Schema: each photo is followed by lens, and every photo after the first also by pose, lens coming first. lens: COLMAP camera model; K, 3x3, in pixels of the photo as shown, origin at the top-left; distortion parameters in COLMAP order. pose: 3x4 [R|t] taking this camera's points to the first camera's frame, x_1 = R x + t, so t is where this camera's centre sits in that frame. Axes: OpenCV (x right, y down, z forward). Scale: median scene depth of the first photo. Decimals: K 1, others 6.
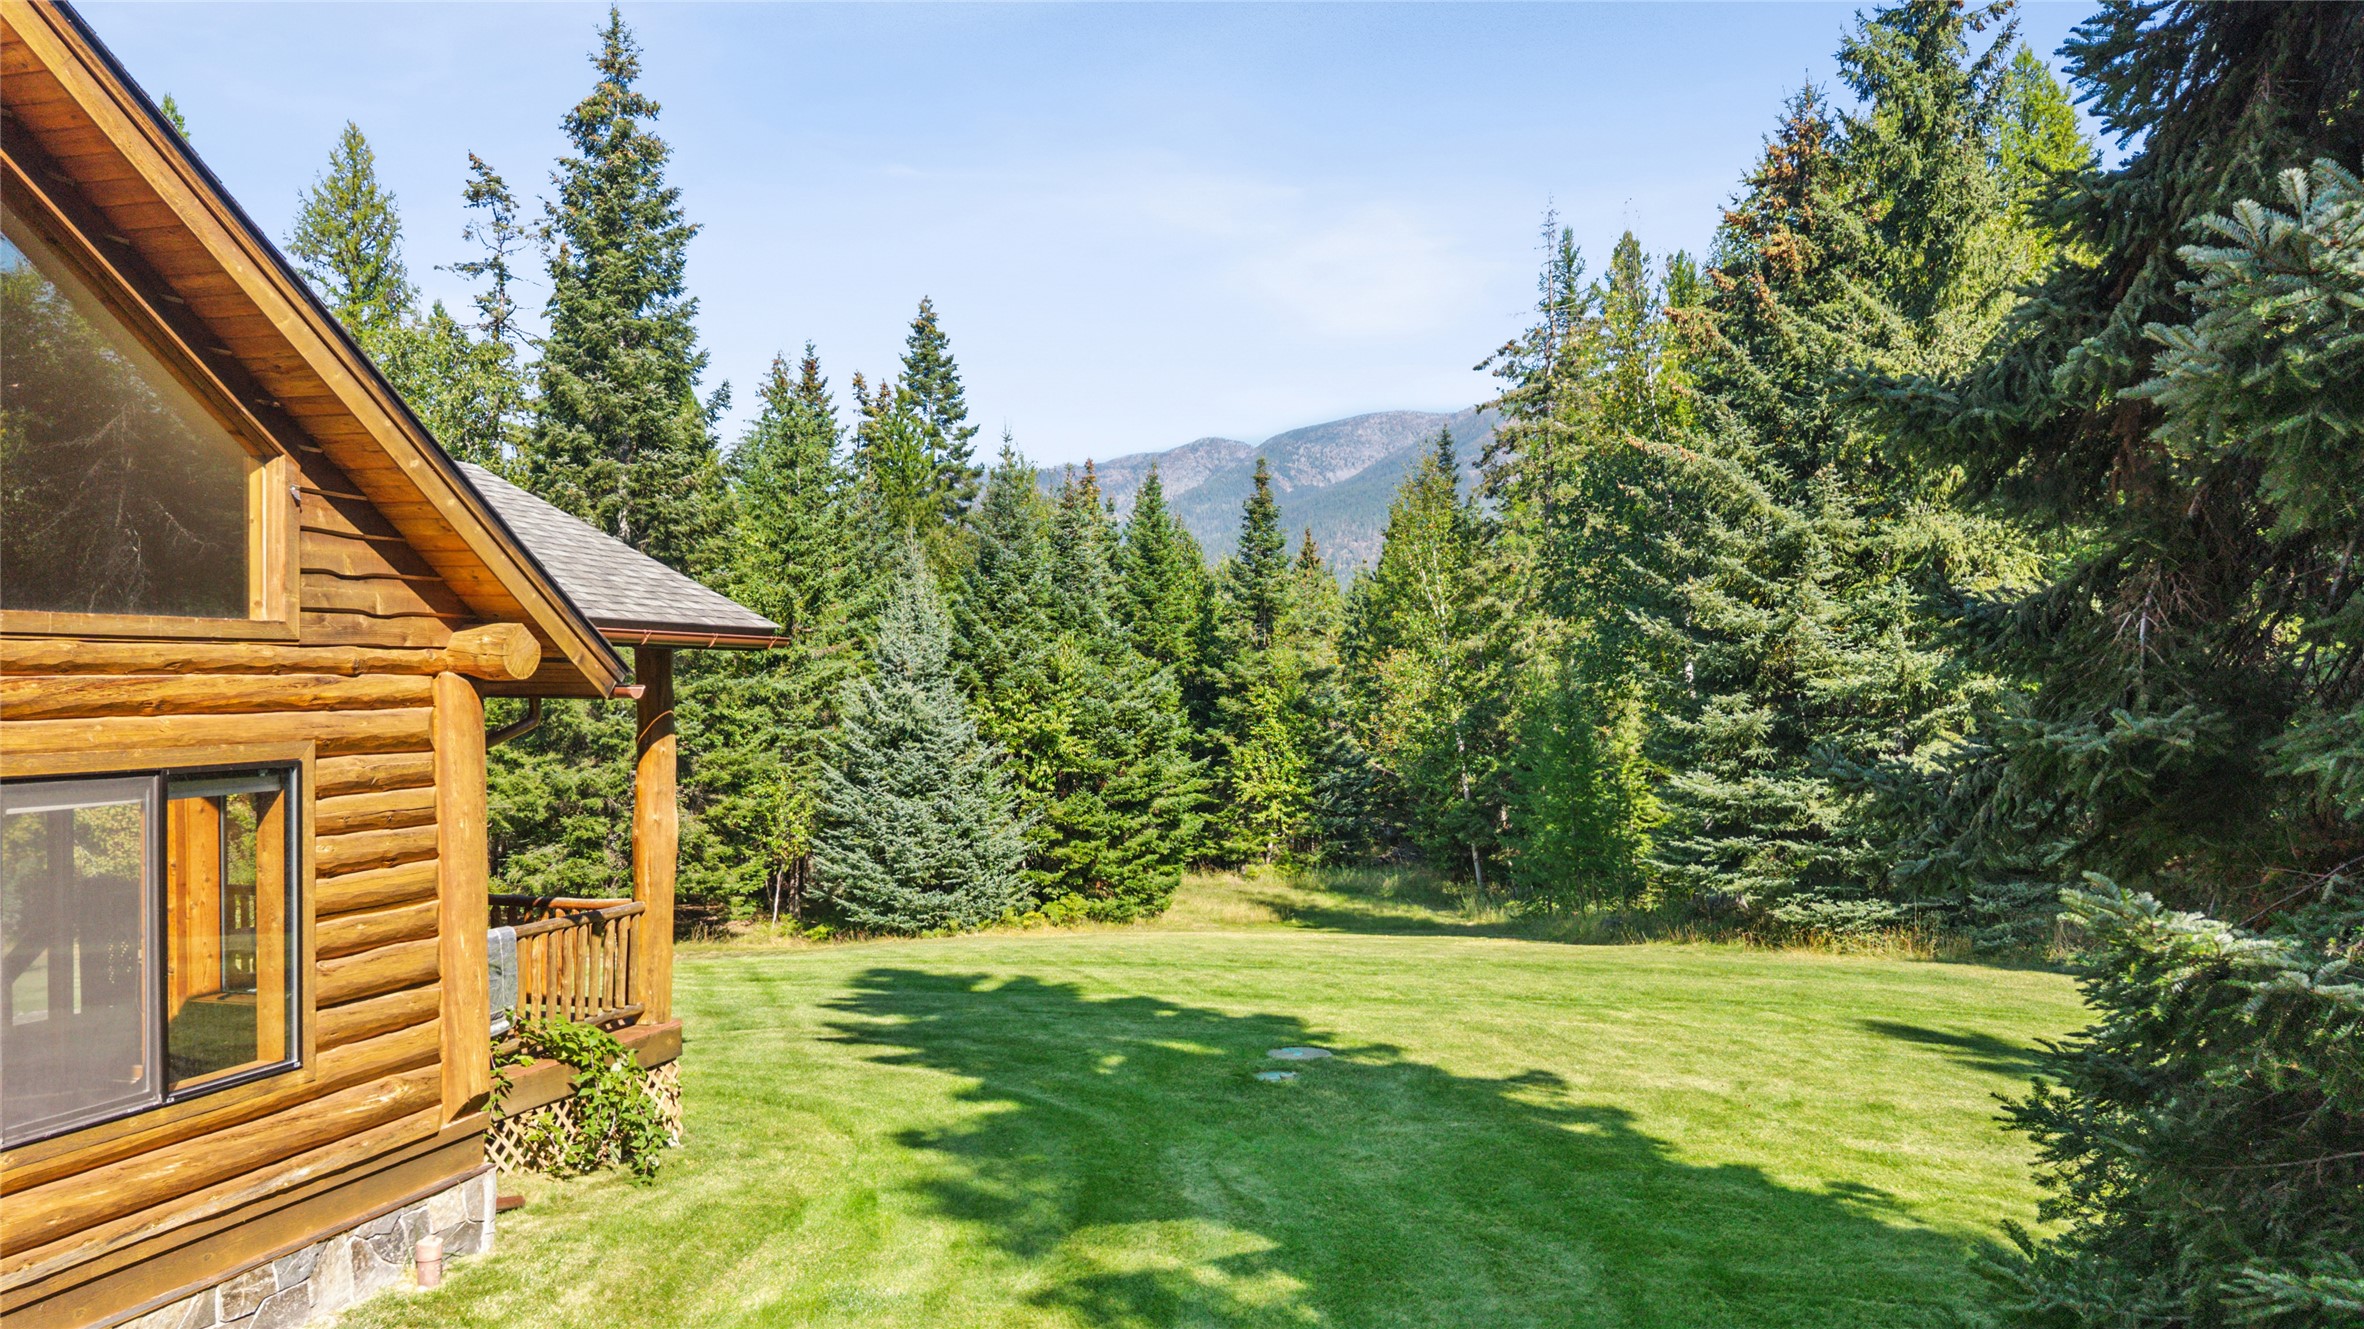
lens RADIAL K [[1590.1, 0, 1170.1], [0, 1590.1, 671.8], [0, 0, 1]] dist [0.039452, -0.047824]
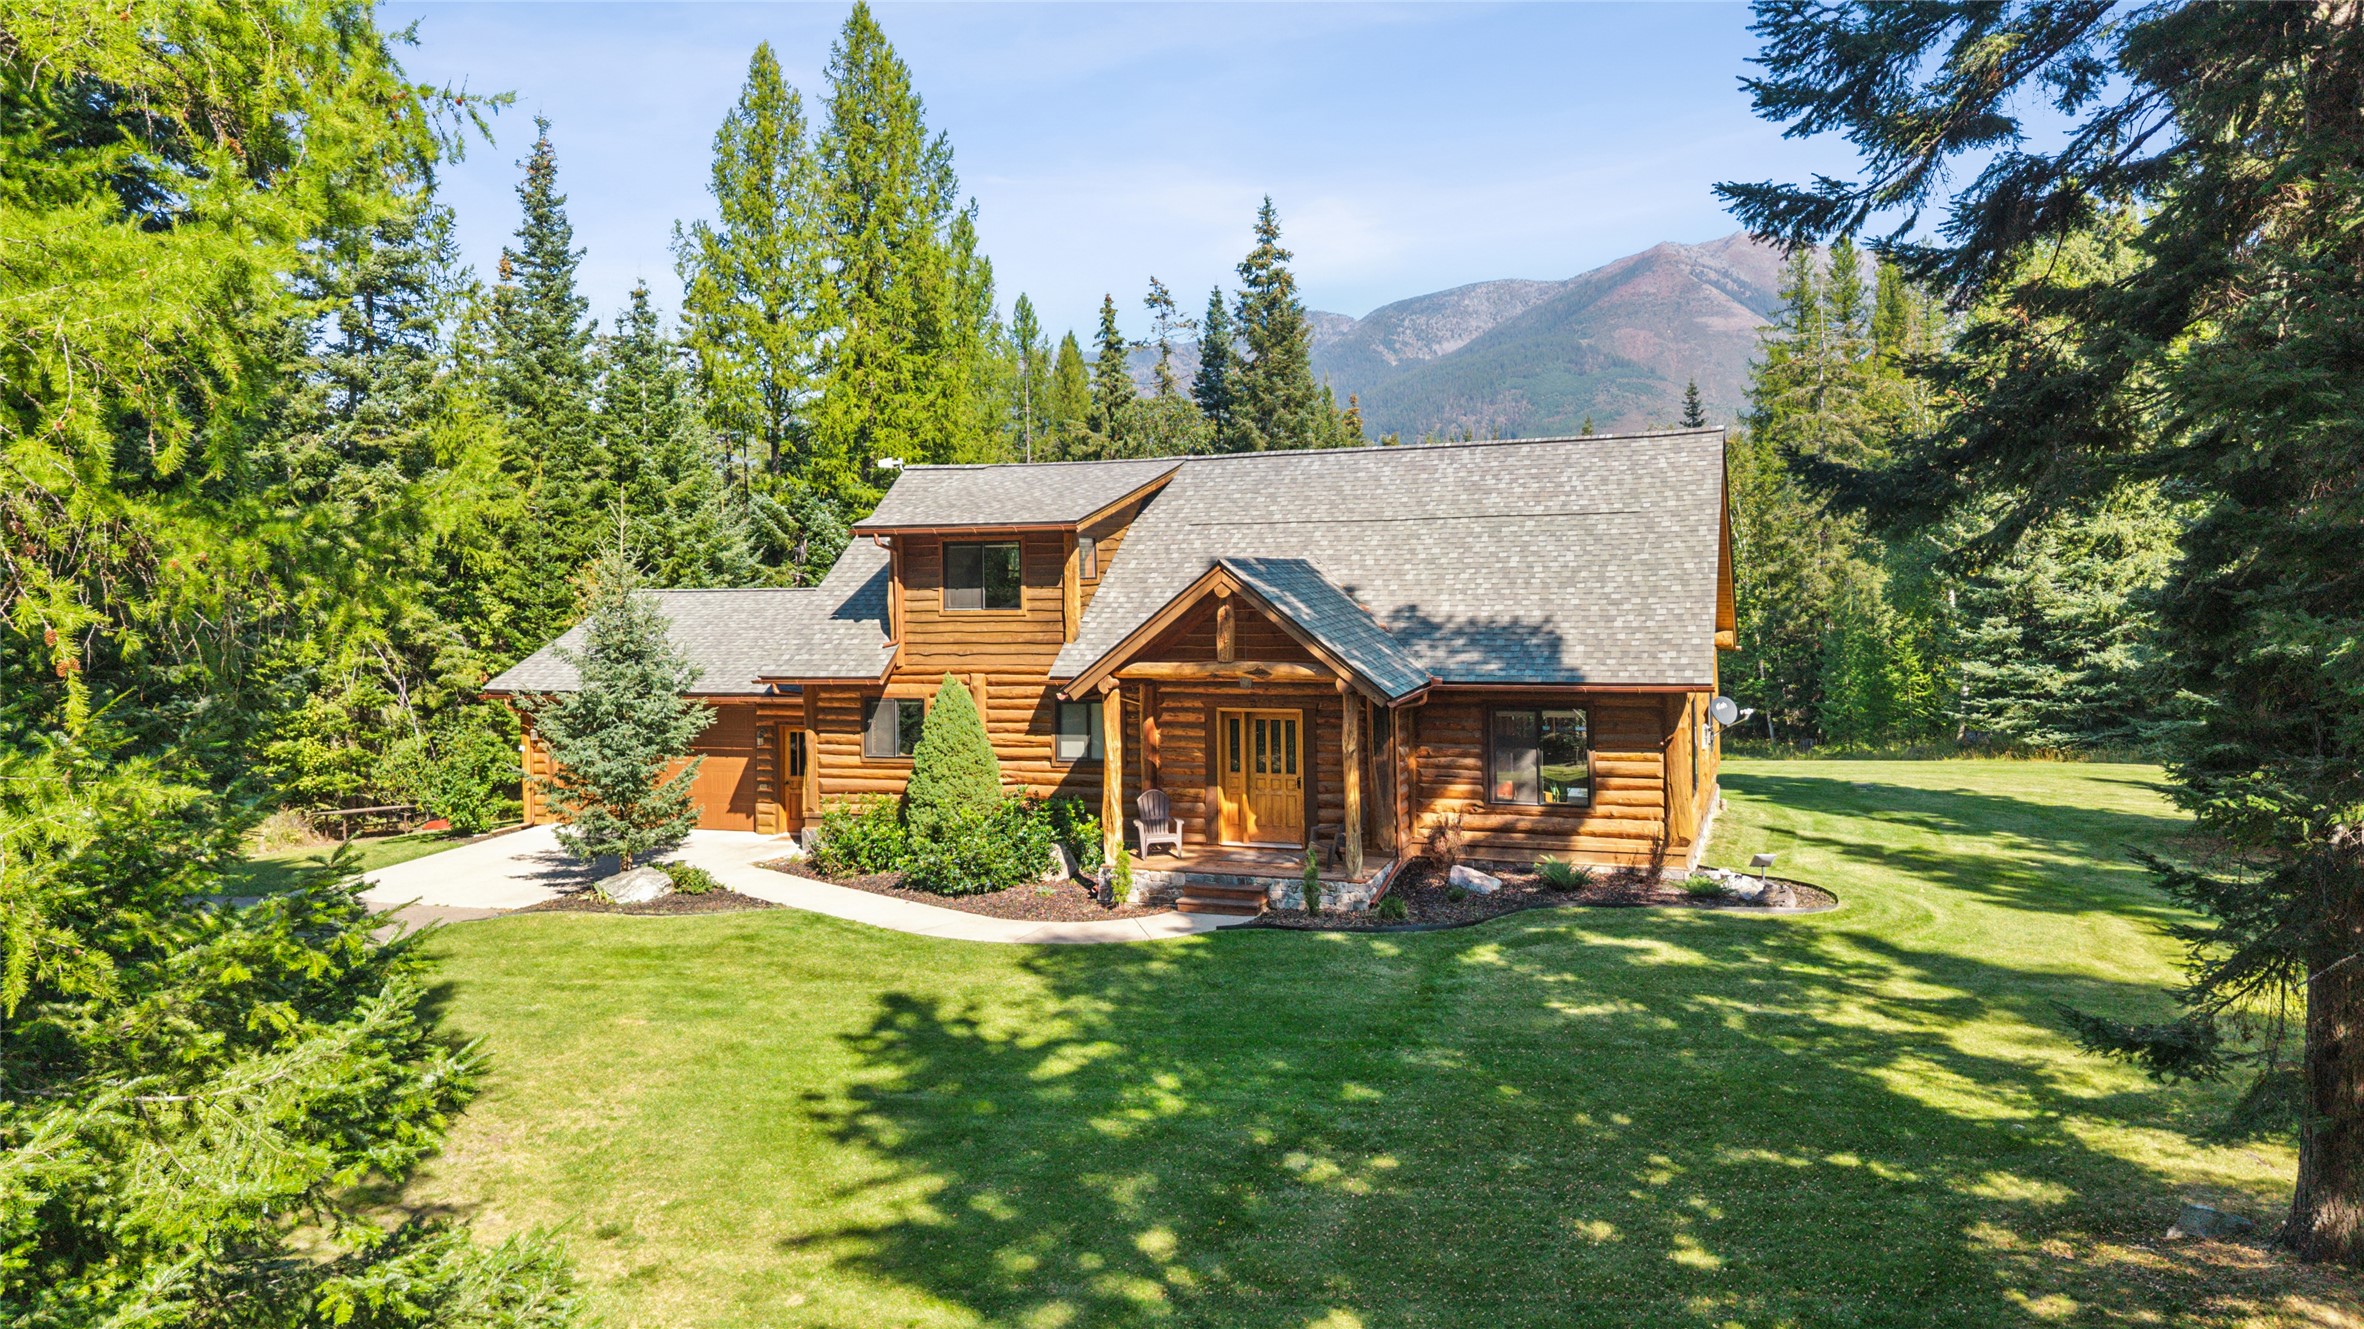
lens RADIAL K [[1590.1, 0, 1207.7], [0, 1590.1, 587.5], [0, 0, 1]] dist [0.039452, -0.047824]
pose [[0.998686, -0.010857, -0.050085, -0.441428], [0.011687, 0.999799, 0.016302, -0.059462], [0.049898, -0.016866, 0.998612, -0.829847]]
